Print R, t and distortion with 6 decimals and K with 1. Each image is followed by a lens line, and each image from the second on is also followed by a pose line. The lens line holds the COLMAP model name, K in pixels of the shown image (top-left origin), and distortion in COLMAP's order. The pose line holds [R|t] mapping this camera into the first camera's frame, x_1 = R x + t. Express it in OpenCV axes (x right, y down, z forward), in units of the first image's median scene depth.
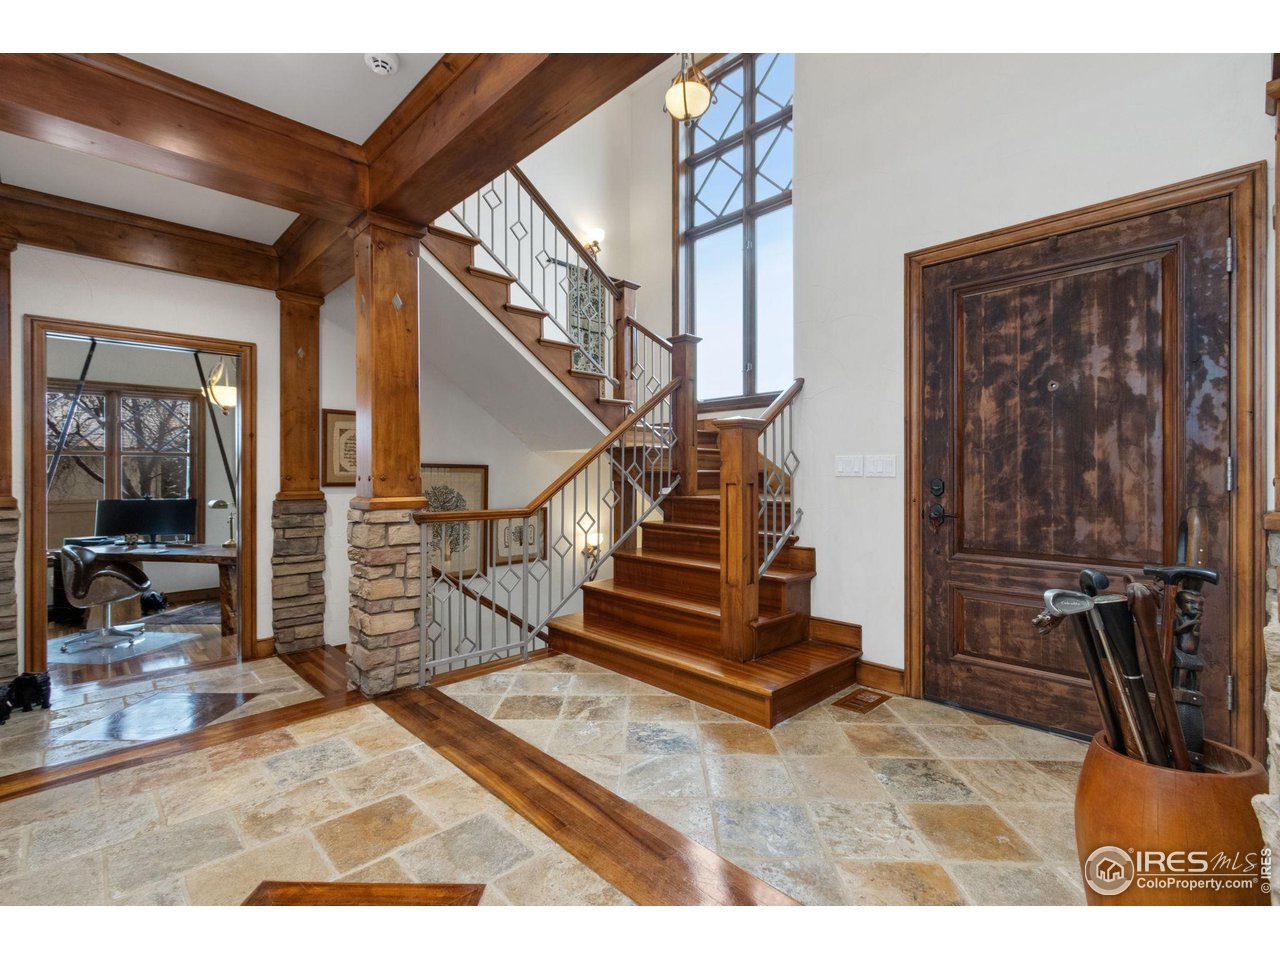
lens RADIAL K [[589.3, 0, 641.1], [0, 589.3, 477.4], [0, 0, 1]] dist [0.007624, -0.001330]
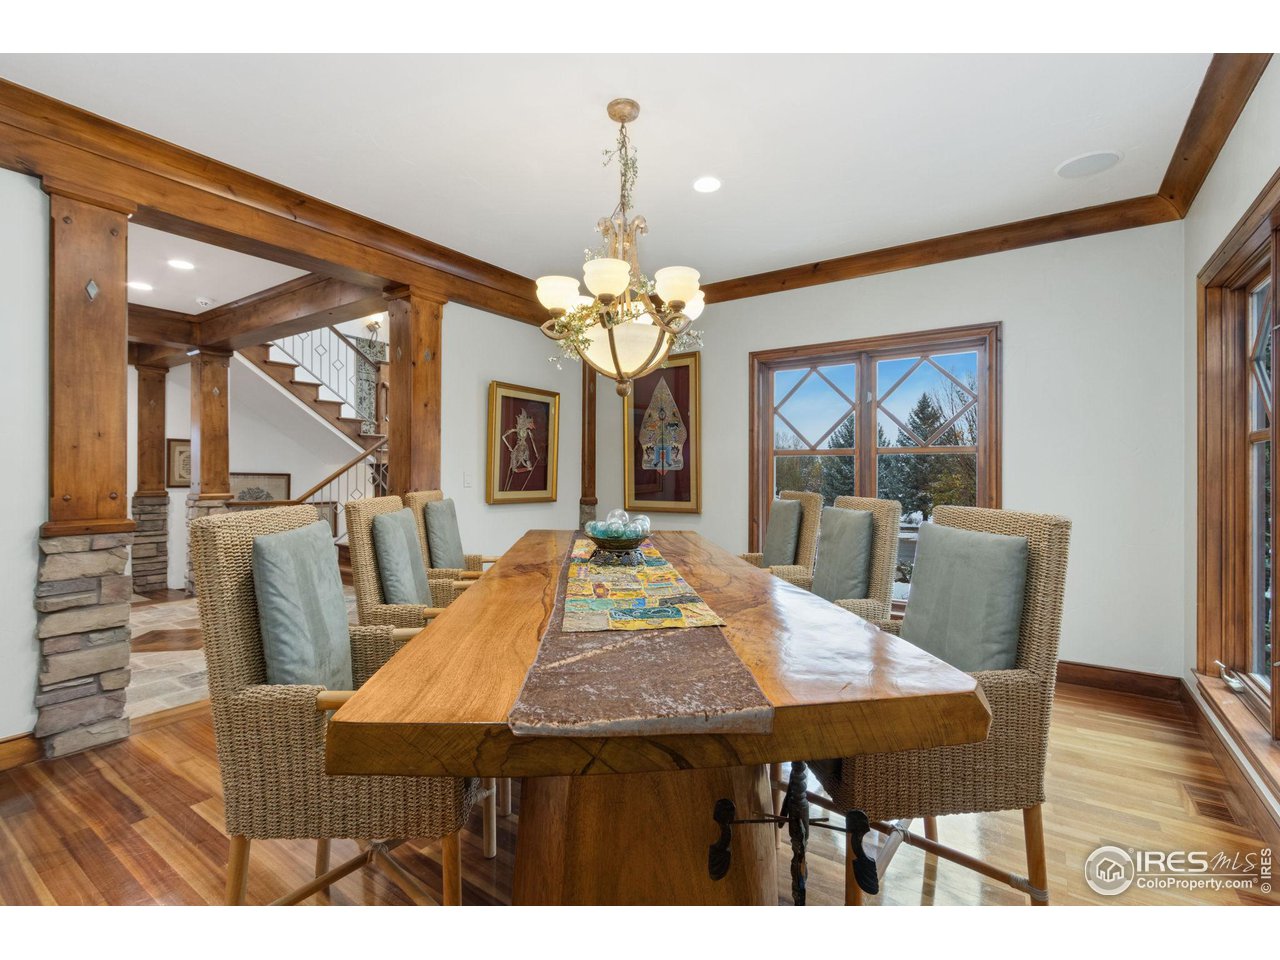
lens RADIAL K [[589.3, 0, 640.3], [0, 589.3, 477.4], [0, 0, 1]] dist [0.007624, -0.001330]
pose [[0.980314, 0.004192, 0.197402, 0.402586], [-0.003750, 0.999990, -0.002613, -0.013343], [-0.197411, 0.001821, 0.980319, -0.829758]]
